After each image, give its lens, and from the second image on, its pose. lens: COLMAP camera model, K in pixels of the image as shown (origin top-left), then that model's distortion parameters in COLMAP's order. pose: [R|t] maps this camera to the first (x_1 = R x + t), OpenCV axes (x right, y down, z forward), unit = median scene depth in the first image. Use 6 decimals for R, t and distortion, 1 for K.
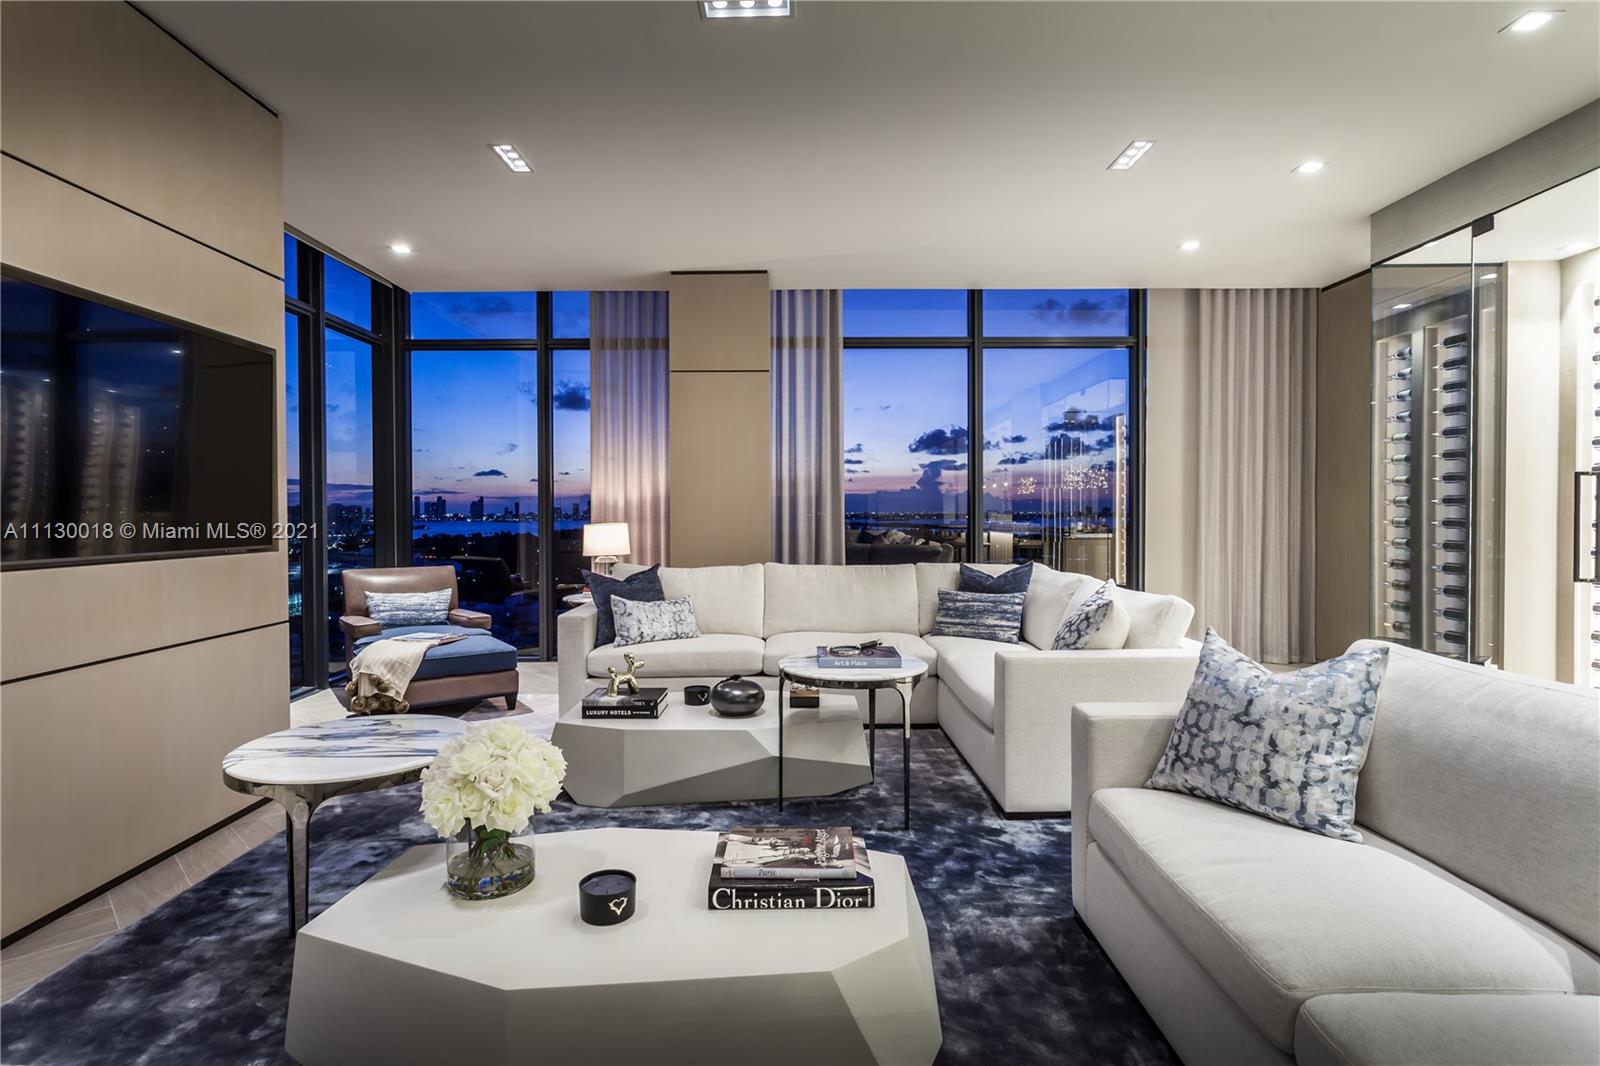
lens RADIAL K [[827.0, 0, 799.2], [0, 827.0, 530.1], [0, 0, 1]] dist [-0.000869, -0.000003]
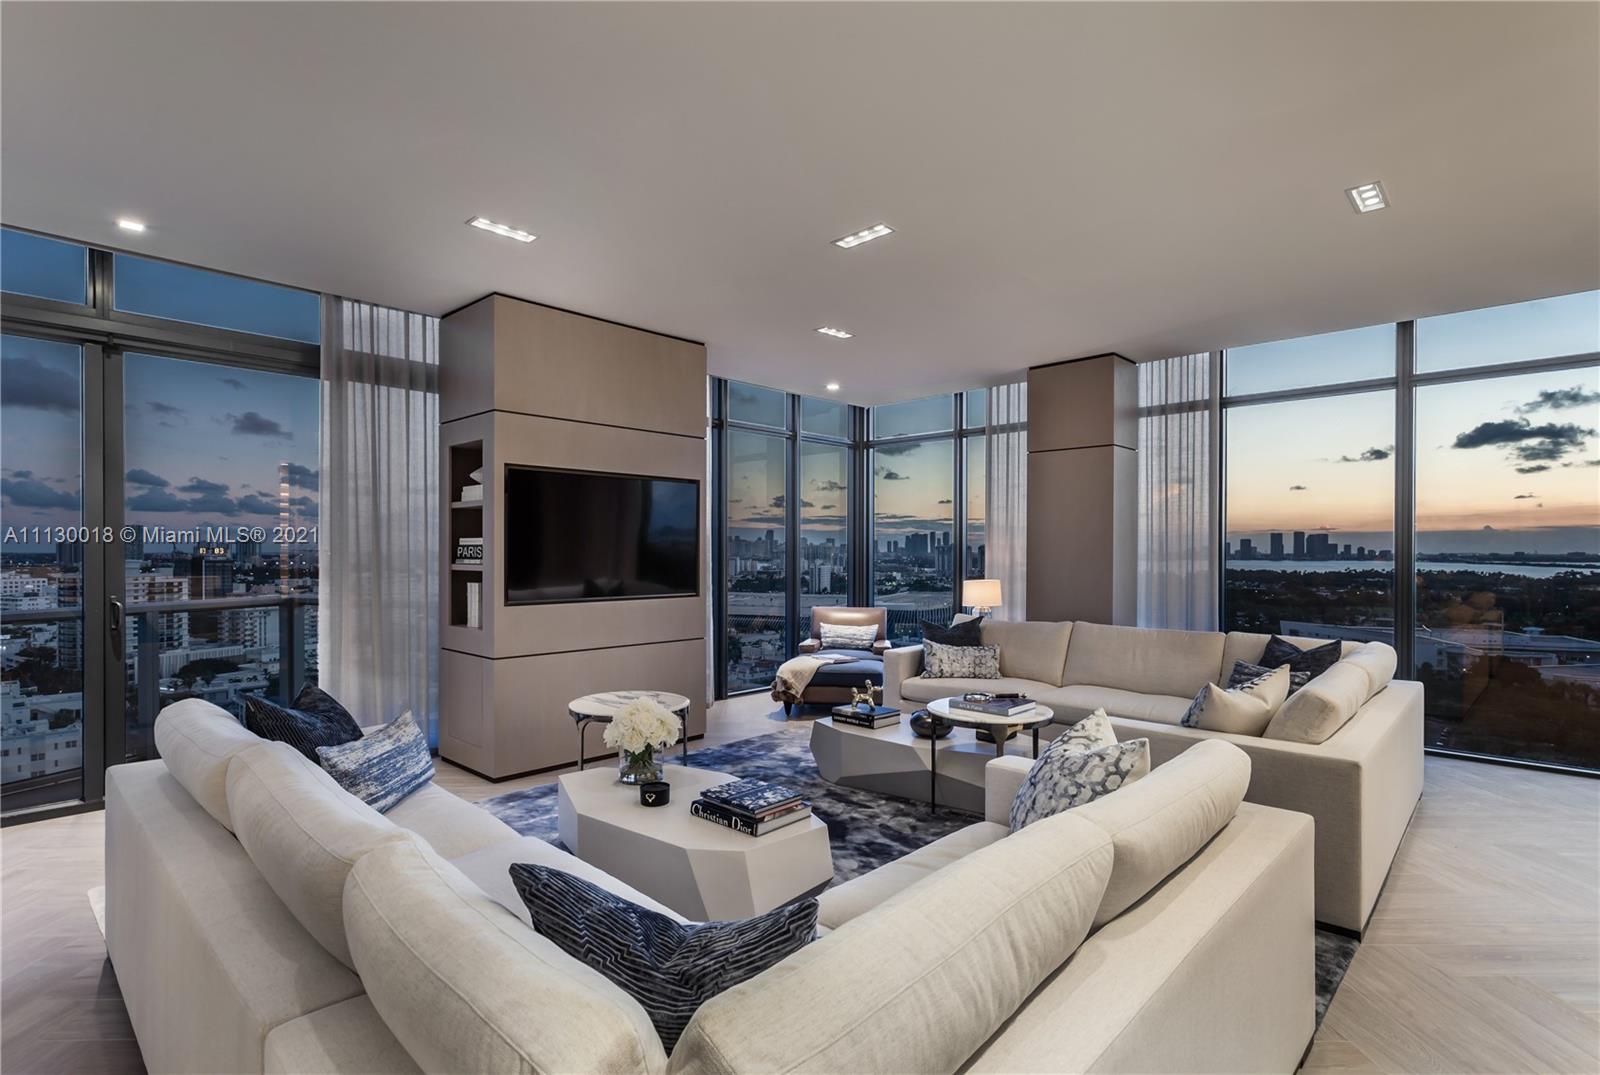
lens RADIAL K [[777.8, 0, 802.0], [0, 777.8, 540.6], [0, 0, 1]] dist [-0.001460, 0.000540]
pose [[0.724766, -0.007547, -0.688953, 0.504308], [-0.015647, 0.999502, -0.027408, -0.042291], [0.688817, 0.030644, 0.724287, -0.040444]]
